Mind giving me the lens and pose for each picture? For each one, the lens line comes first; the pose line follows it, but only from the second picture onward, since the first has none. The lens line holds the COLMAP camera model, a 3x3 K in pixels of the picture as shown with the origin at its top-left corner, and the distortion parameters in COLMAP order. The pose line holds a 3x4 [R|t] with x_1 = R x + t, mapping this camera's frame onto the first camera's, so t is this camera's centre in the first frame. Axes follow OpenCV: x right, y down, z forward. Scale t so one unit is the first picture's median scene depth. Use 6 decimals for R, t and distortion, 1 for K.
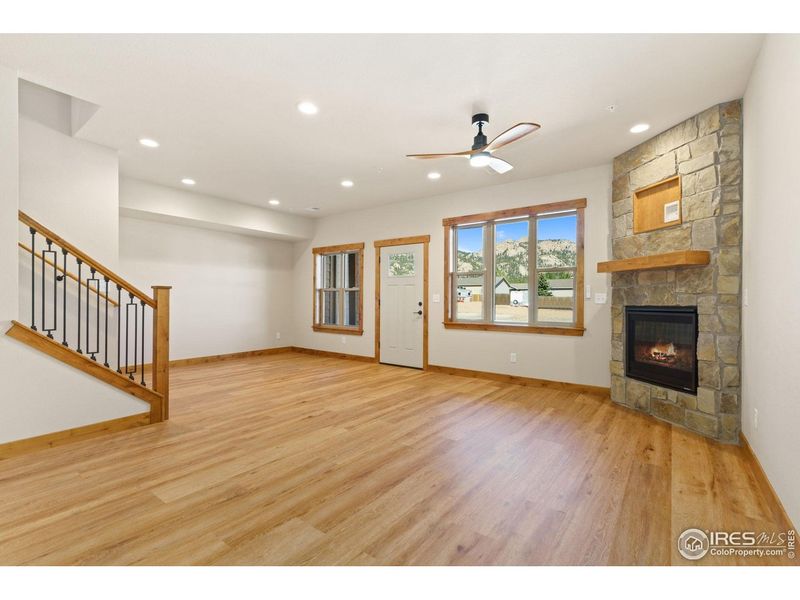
lens RADIAL K [[366.8, 0, 403.2], [0, 366.8, 298.4], [0, 0, 1]] dist [-0.000015, 0.000037]
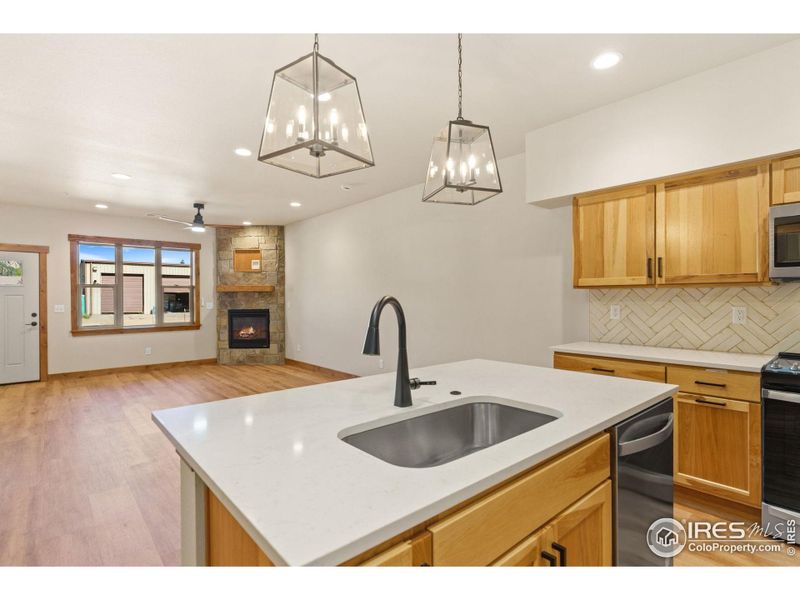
lens RADIAL K [[366.8, 0, 403.2], [0, 366.8, 298.4], [0, 0, 1]] dist [-0.000015, 0.000037]
pose [[0.217909, -0.004852, 0.975957, -1.061525], [0.004717, 0.999981, 0.003918, -0.042877], [-0.975958, 0.003750, 0.217927, -0.269748]]
